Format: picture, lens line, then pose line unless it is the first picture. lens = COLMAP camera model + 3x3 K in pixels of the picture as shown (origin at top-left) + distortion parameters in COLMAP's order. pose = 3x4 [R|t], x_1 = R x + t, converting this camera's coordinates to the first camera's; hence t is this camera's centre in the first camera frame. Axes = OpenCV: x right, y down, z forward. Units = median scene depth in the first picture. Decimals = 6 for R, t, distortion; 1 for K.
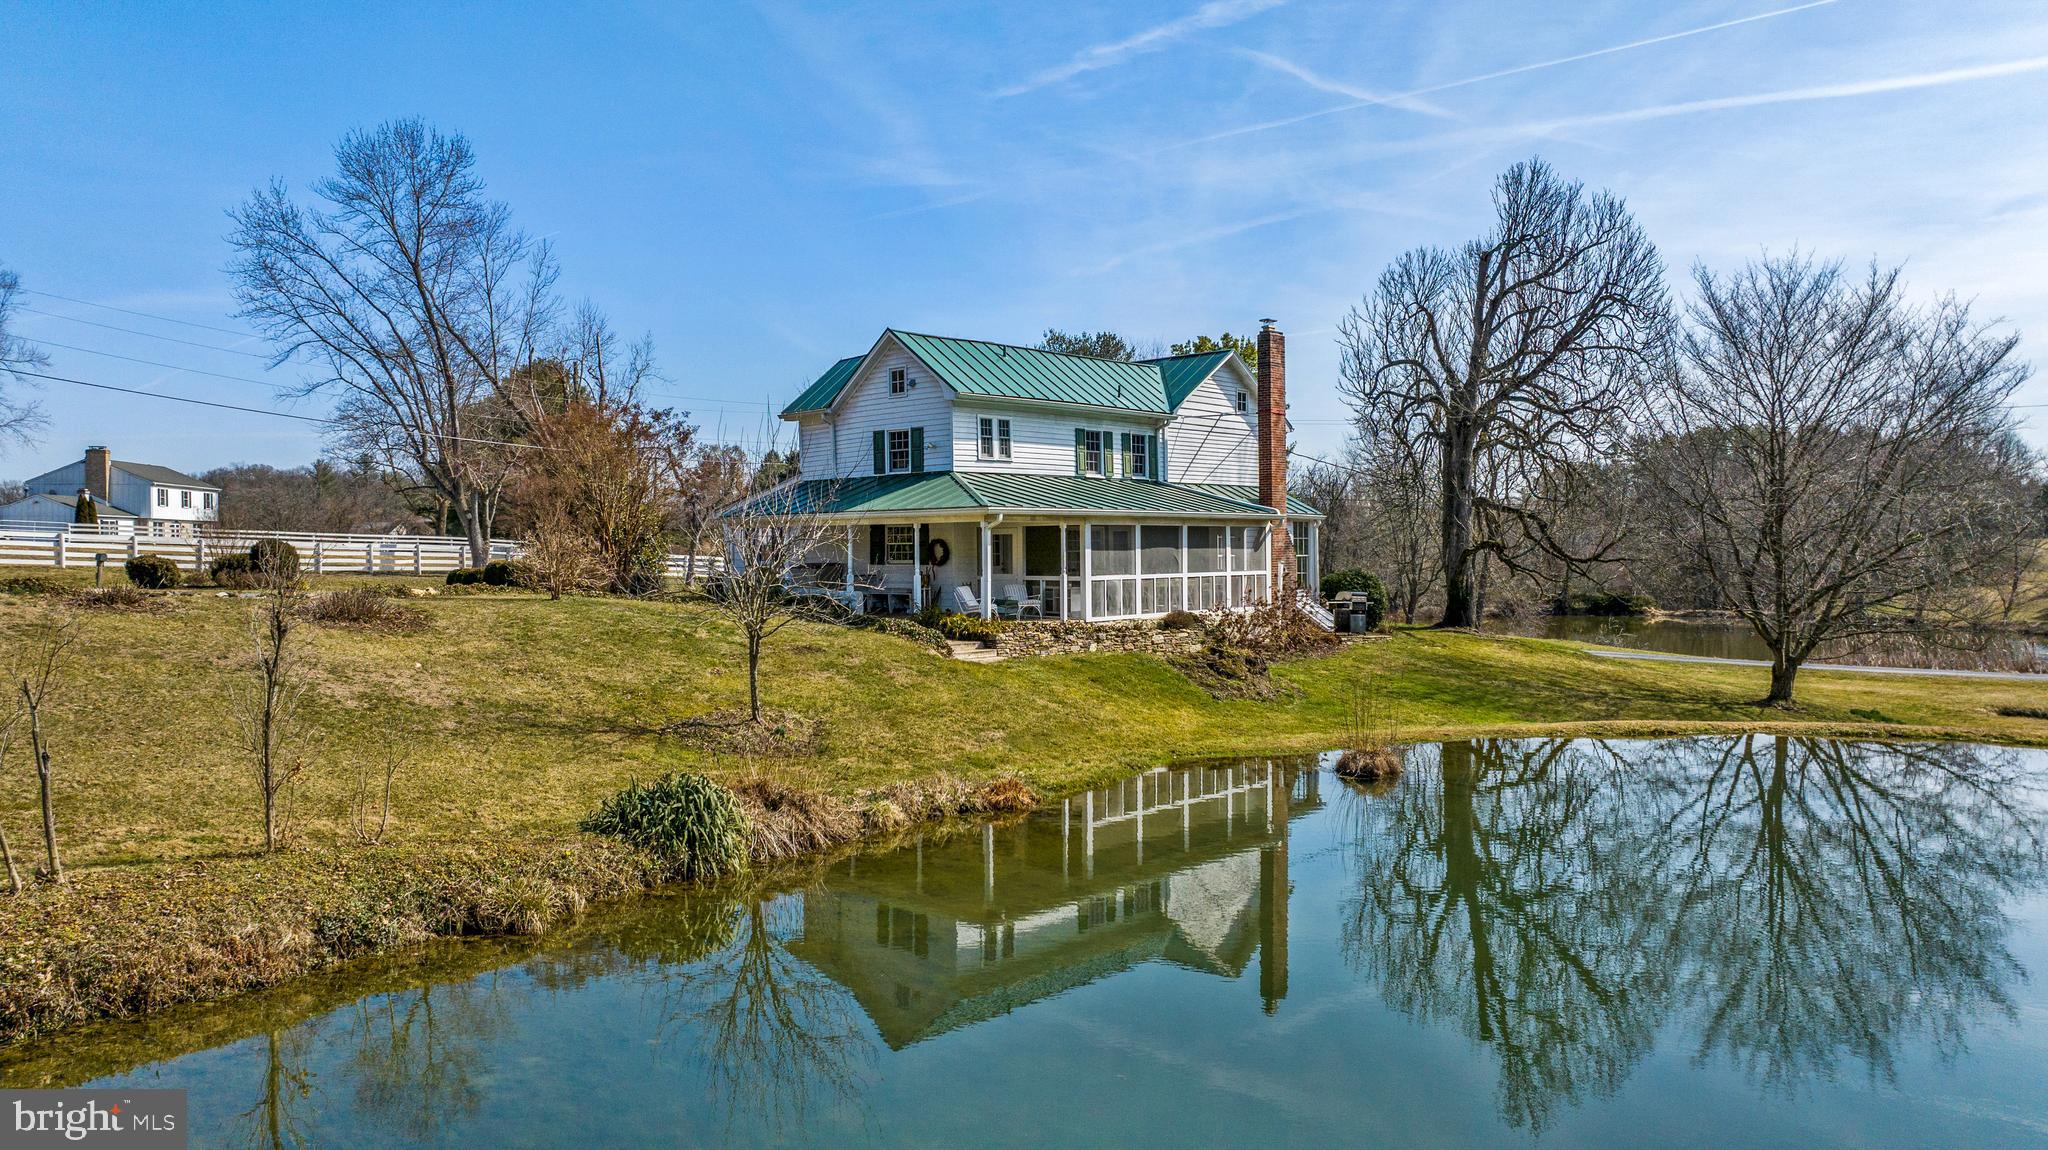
lens RADIAL K [[1425.2, 0, 1024.0], [0, 1425.2, 575.0], [0, 0, 1]] dist [-0.012301, -0.001528]
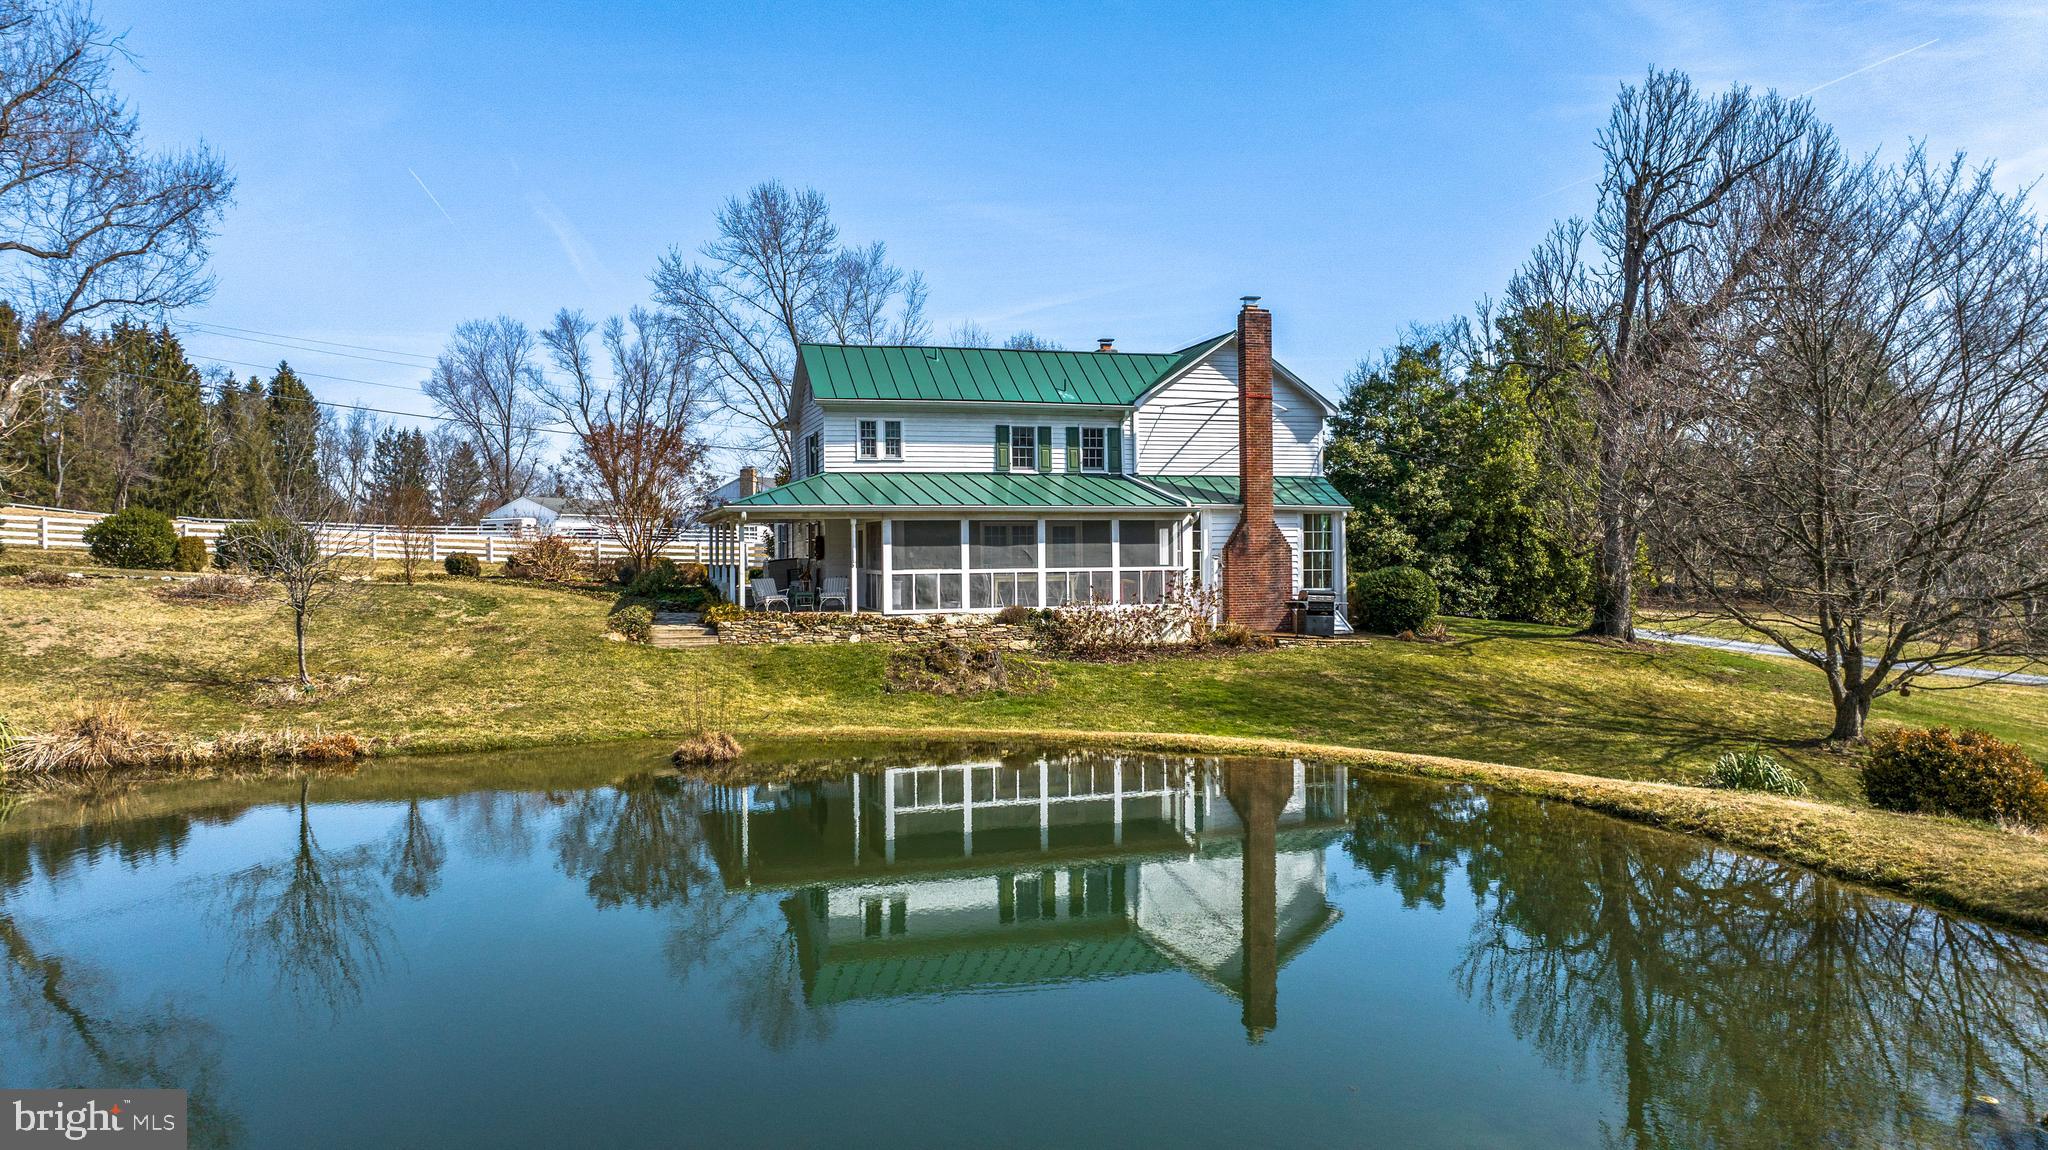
lens RADIAL K [[1425.2, 0, 1024.0], [0, 1425.2, 575.0], [0, 0, 1]] dist [-0.012301, -0.001528]
pose [[0.861114, 0.009801, -0.508317, 0.563682], [-0.009030, 0.999951, 0.003983, -0.000613], [0.508332, 0.001161, 0.861161, 0.135047]]
